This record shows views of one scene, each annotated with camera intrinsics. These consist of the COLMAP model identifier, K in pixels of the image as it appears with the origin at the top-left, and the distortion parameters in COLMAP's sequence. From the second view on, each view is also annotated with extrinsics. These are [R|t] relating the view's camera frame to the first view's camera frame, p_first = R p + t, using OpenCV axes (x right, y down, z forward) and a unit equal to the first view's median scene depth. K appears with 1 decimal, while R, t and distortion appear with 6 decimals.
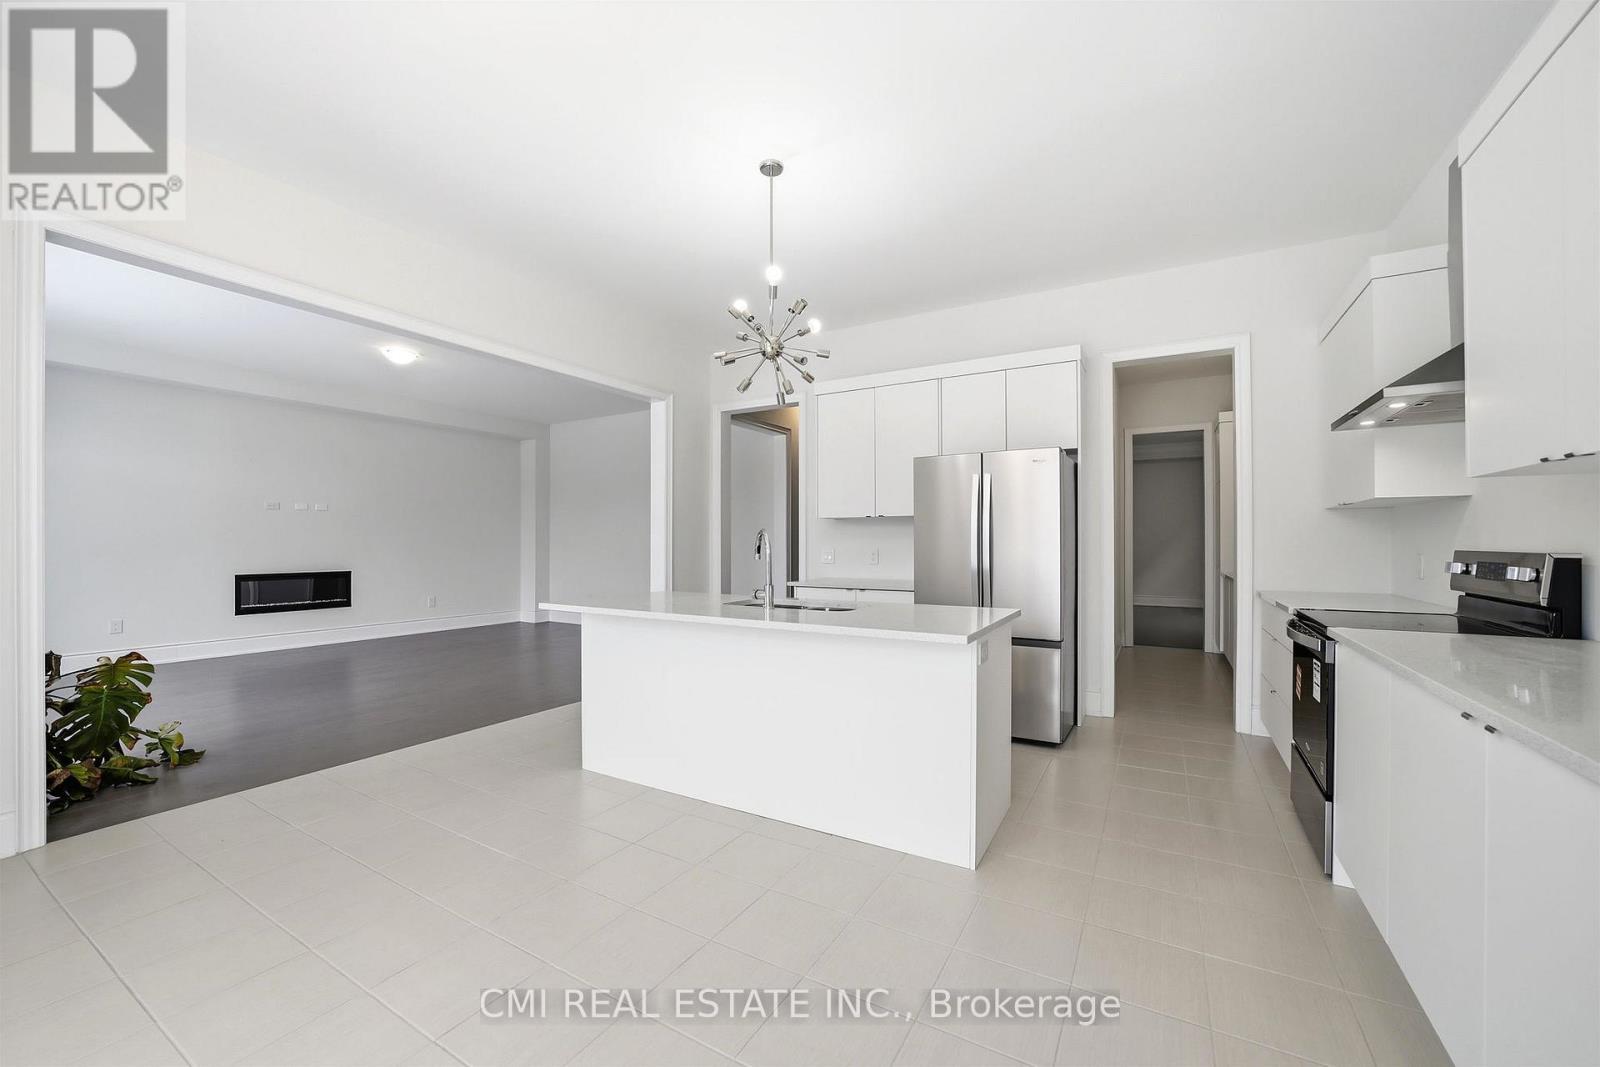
lens RADIAL K [[619.3, 0, 783.1], [0, 619.3, 540.1], [0, 0, 1]] dist [-0.008204, 0.003170]
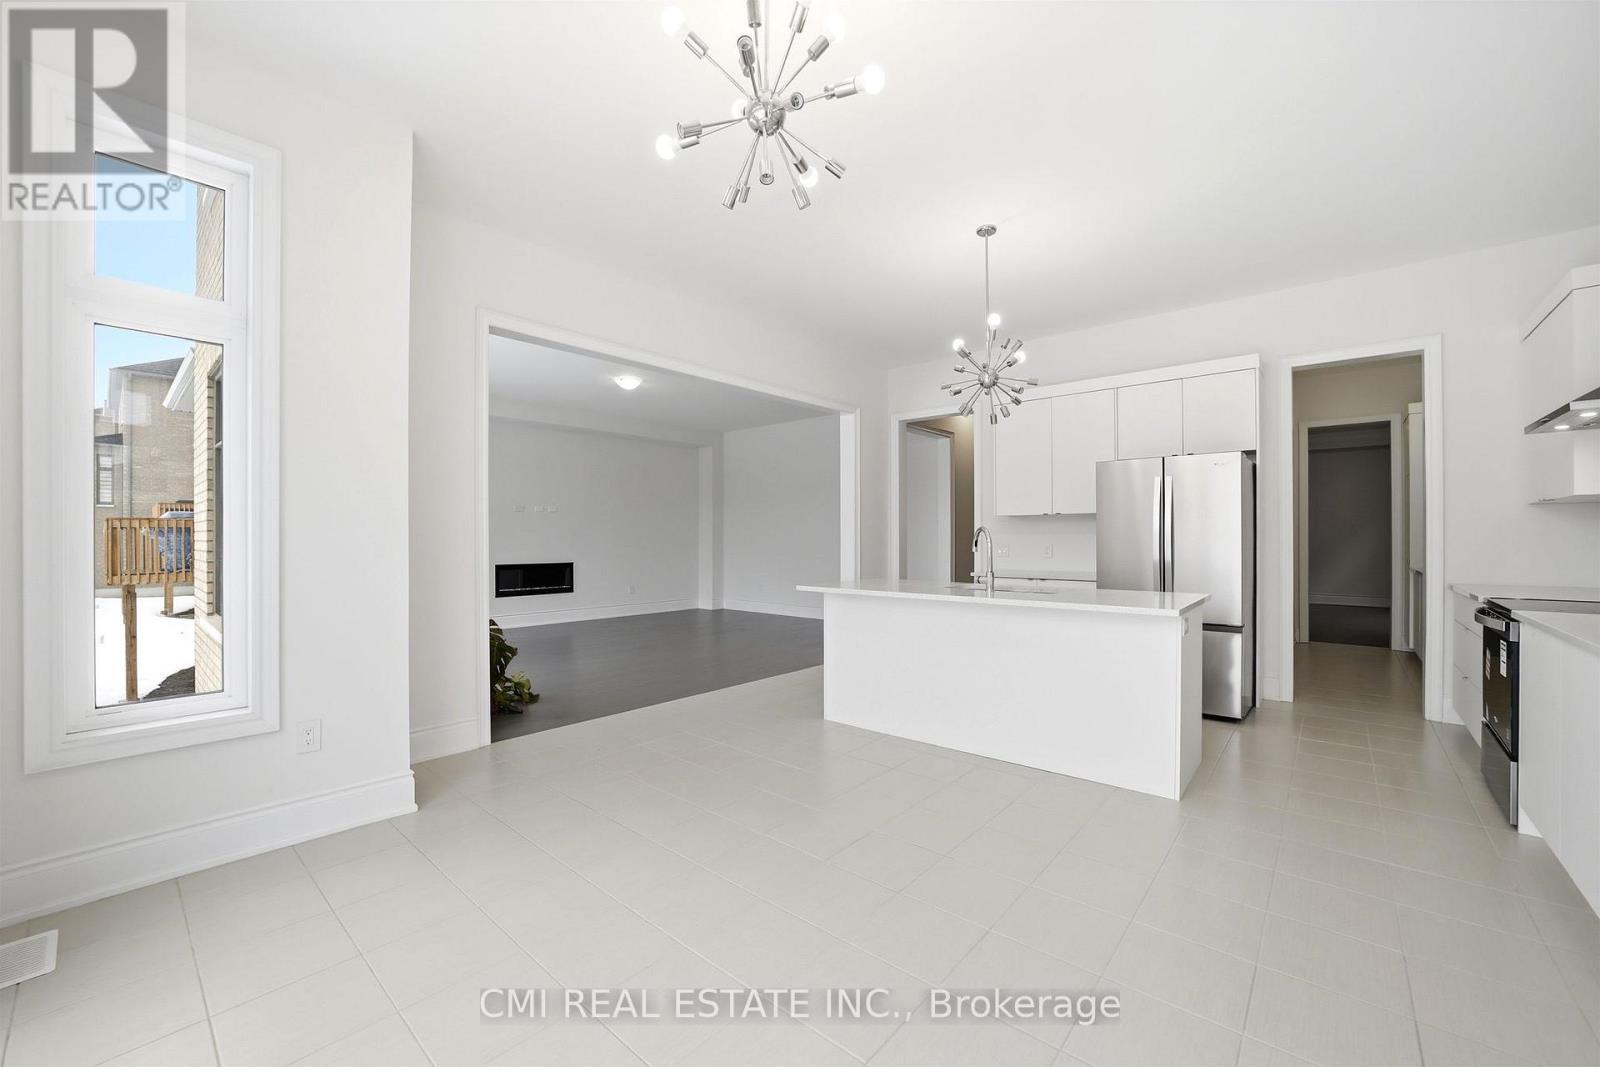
lens RADIAL K [[619.3, 0, 801.3], [0, 619.3, 537.8], [0, 0, 1]] dist [-0.008204, 0.003170]
pose [[0.986426, -0.001481, -0.164199, -0.137971], [0.002172, 0.999990, 0.004031, -0.001268], [0.164192, -0.004333, 0.986419, -0.203896]]
